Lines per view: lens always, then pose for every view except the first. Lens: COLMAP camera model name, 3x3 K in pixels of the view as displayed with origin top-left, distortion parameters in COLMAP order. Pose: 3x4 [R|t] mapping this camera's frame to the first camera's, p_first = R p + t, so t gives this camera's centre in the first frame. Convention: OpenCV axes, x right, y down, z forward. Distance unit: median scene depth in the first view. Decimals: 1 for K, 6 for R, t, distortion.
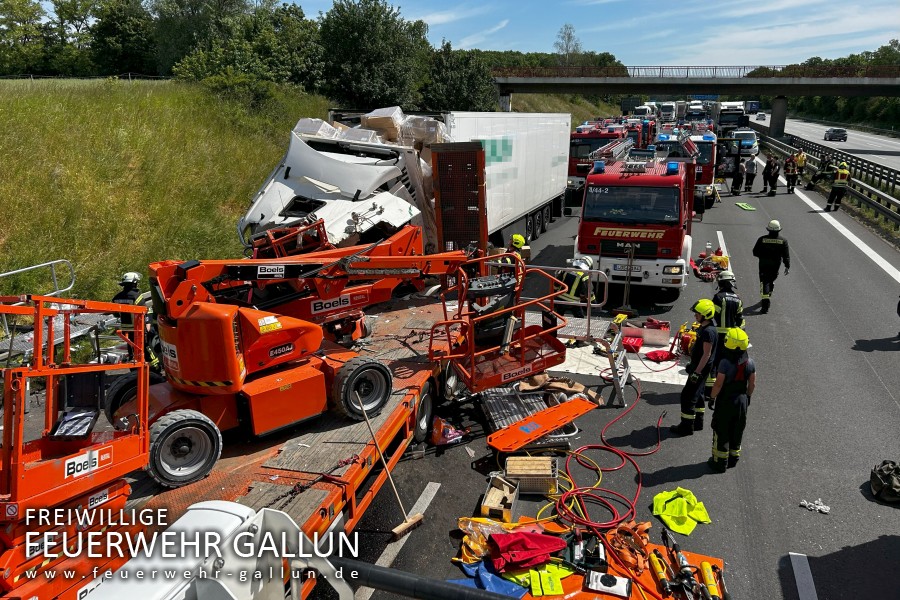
lens RADIAL K [[677.0, 0, 443.0], [0, 677.0, 294.2], [0, 0, 1]] dist [0.041259, -0.029190]
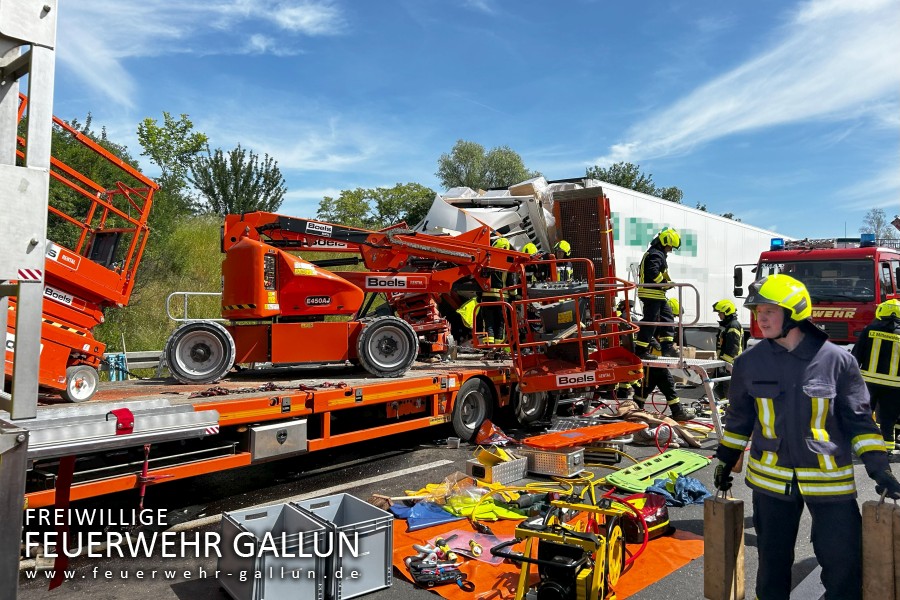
lens RADIAL K [[677.0, 0, 440.7], [0, 677.0, 295.8], [0, 0, 1]] dist [0.041259, -0.029190]
pose [[0.915898, 0.020383, -0.400893, 0.320832], [-0.129833, 0.960070, -0.247809, 0.271495], [0.379834, 0.279017, 0.881973, 0.099049]]
